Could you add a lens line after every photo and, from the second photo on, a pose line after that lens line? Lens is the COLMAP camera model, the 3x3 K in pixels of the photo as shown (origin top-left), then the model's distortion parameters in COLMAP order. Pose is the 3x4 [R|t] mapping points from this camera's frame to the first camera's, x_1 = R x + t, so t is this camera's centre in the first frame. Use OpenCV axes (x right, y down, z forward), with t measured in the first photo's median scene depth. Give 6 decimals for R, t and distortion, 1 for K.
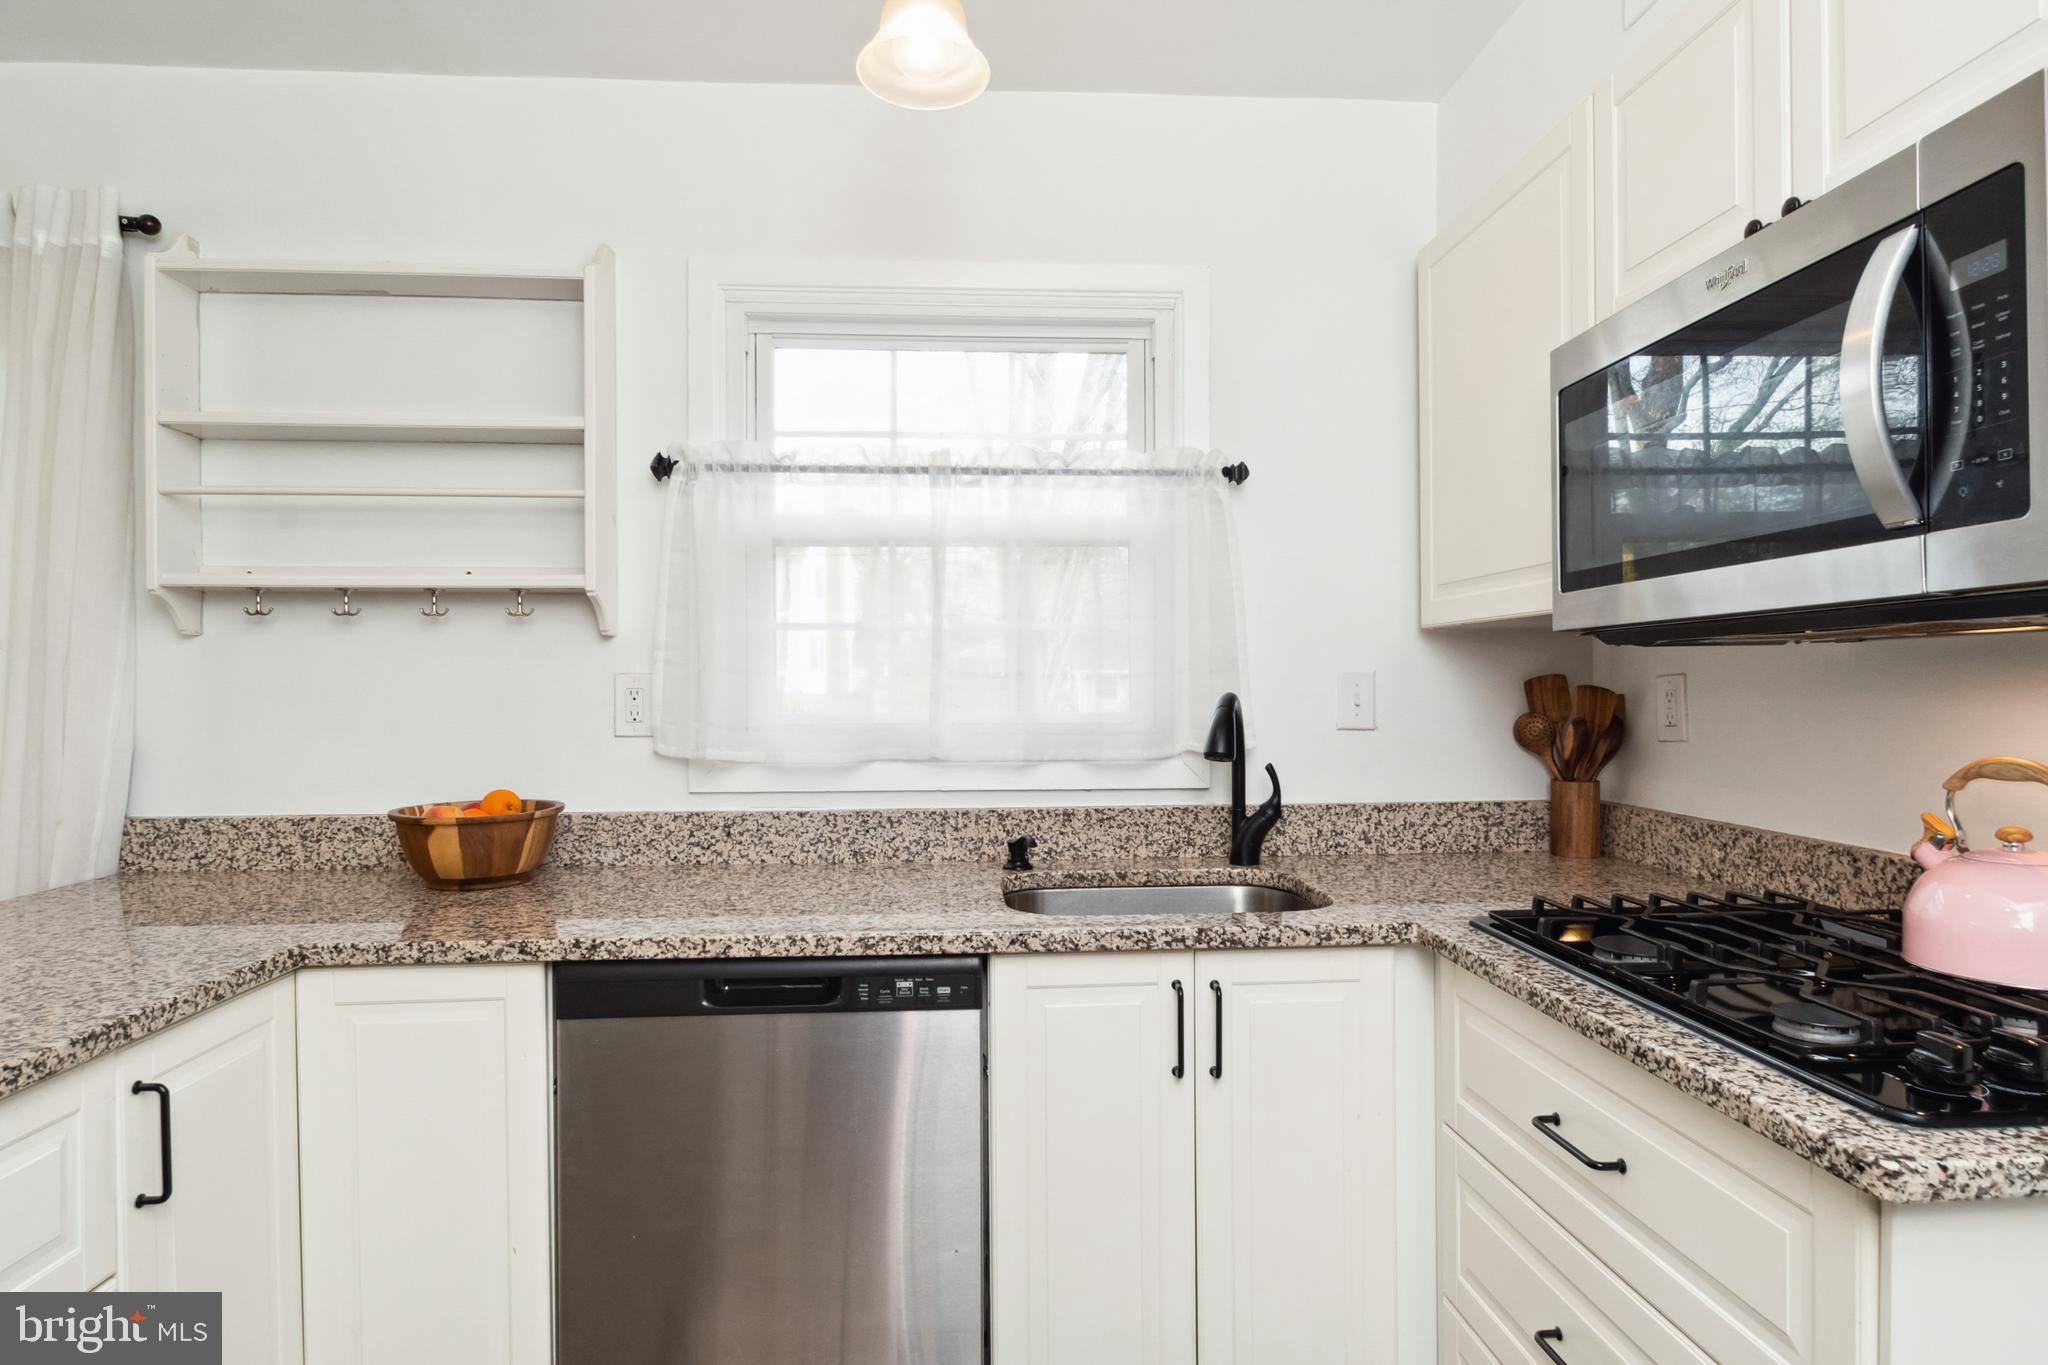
lens RADIAL K [[1090.9, 0, 989.8], [0, 1090.9, 696.6], [0, 0, 1]] dist [0.000275, 0.000239]
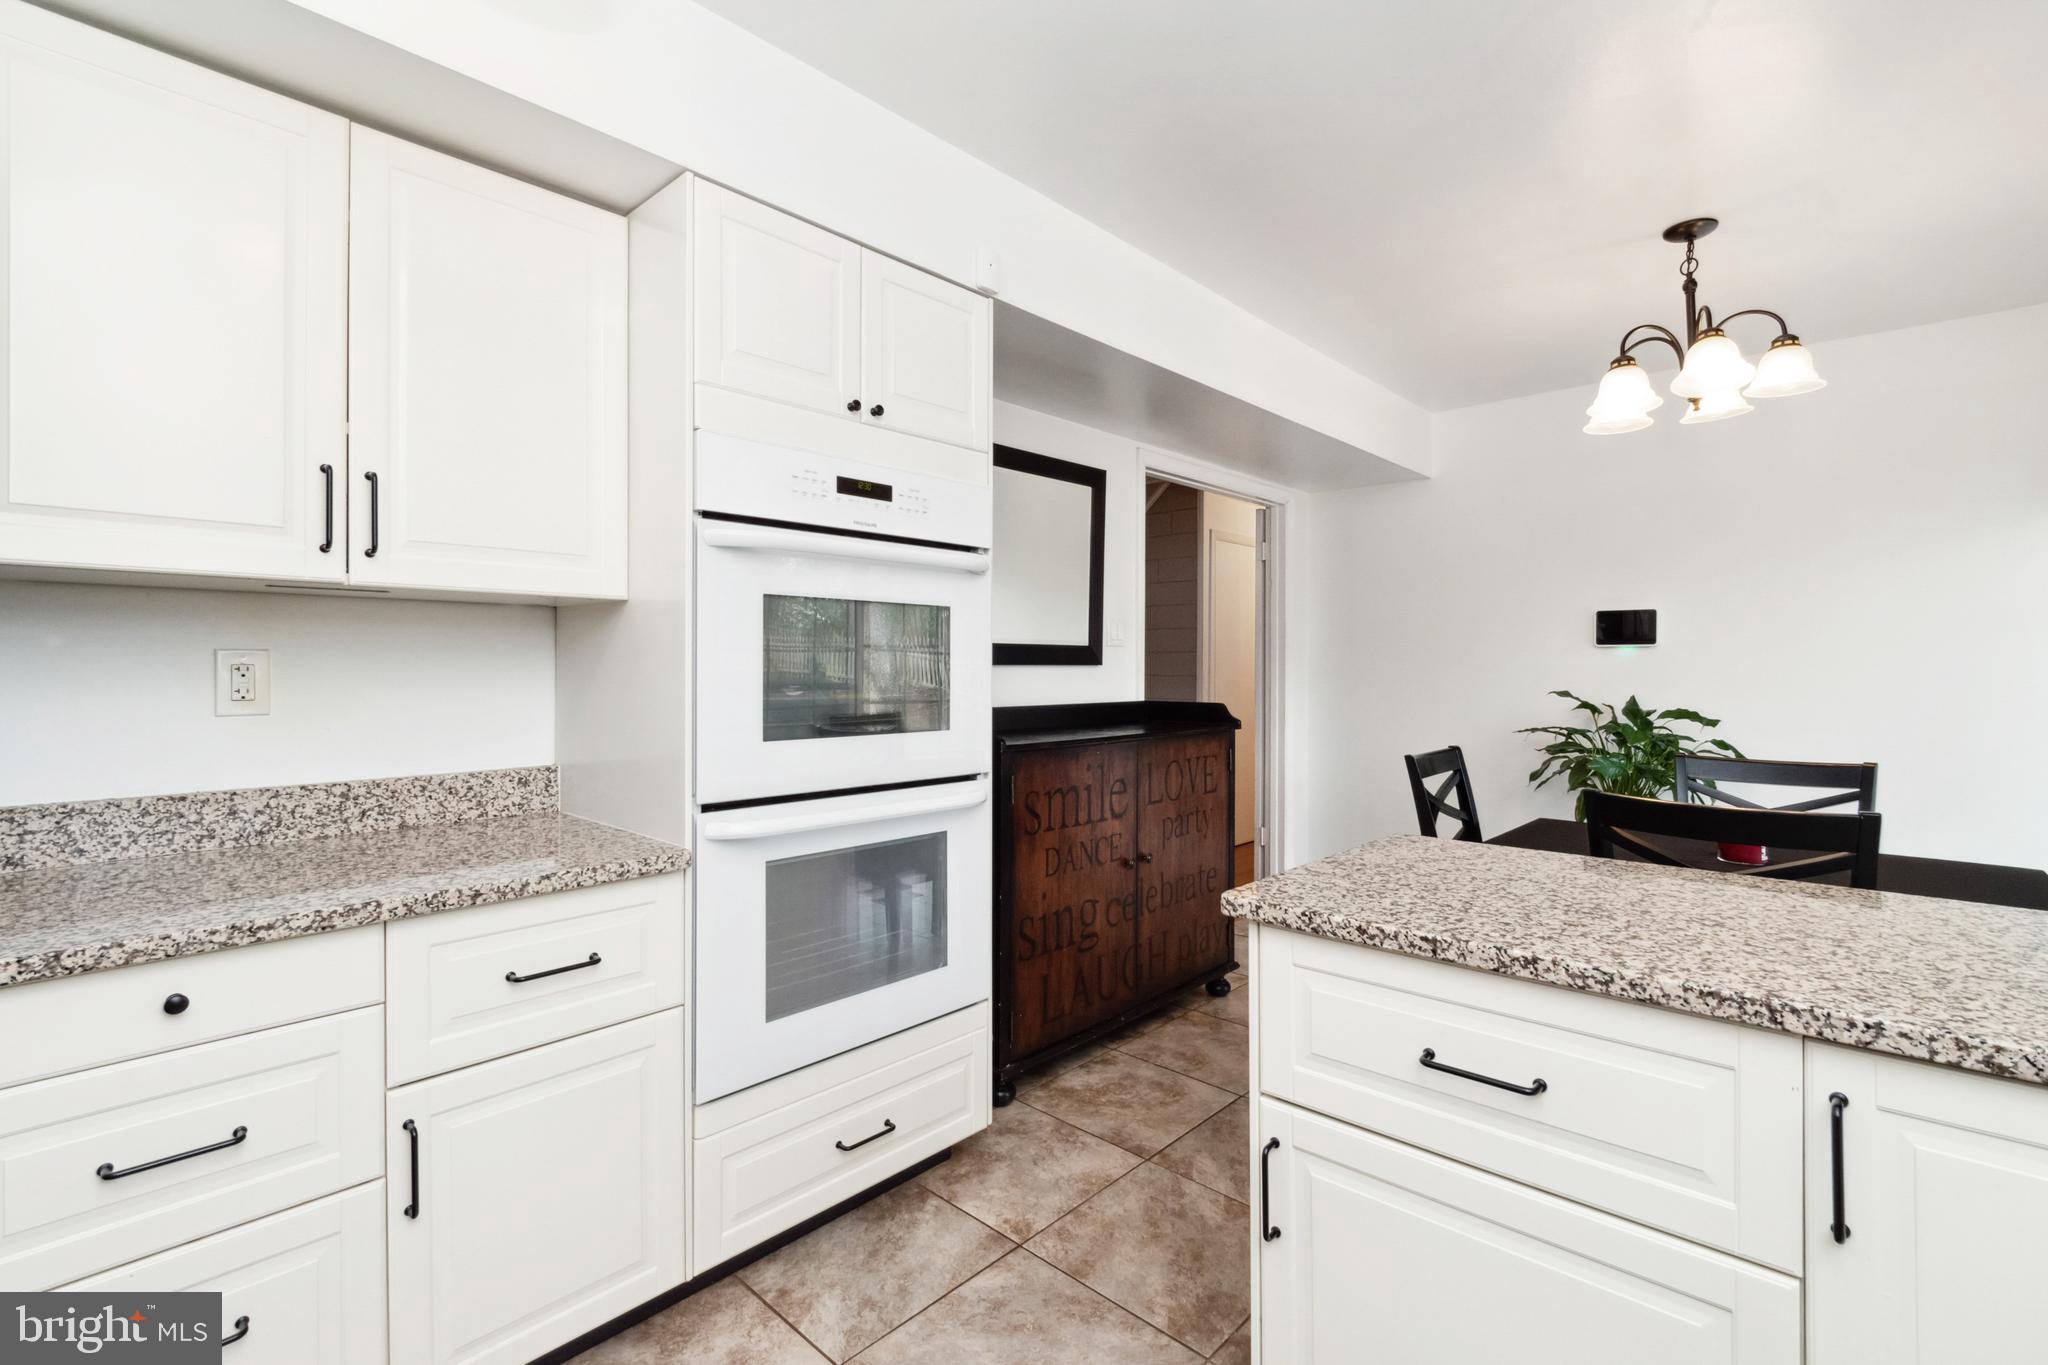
lens RADIAL K [[924.4, 0, 1011.4], [0, 924.4, 670.4], [0, 0, 1]] dist [-0.001620, -0.000412]
pose [[-0.719453, 0.005288, -0.694521, 0.129997], [-0.002187, 0.999949, 0.009878, 0.002315], [0.694538, 0.008626, -0.719404, 0.635974]]
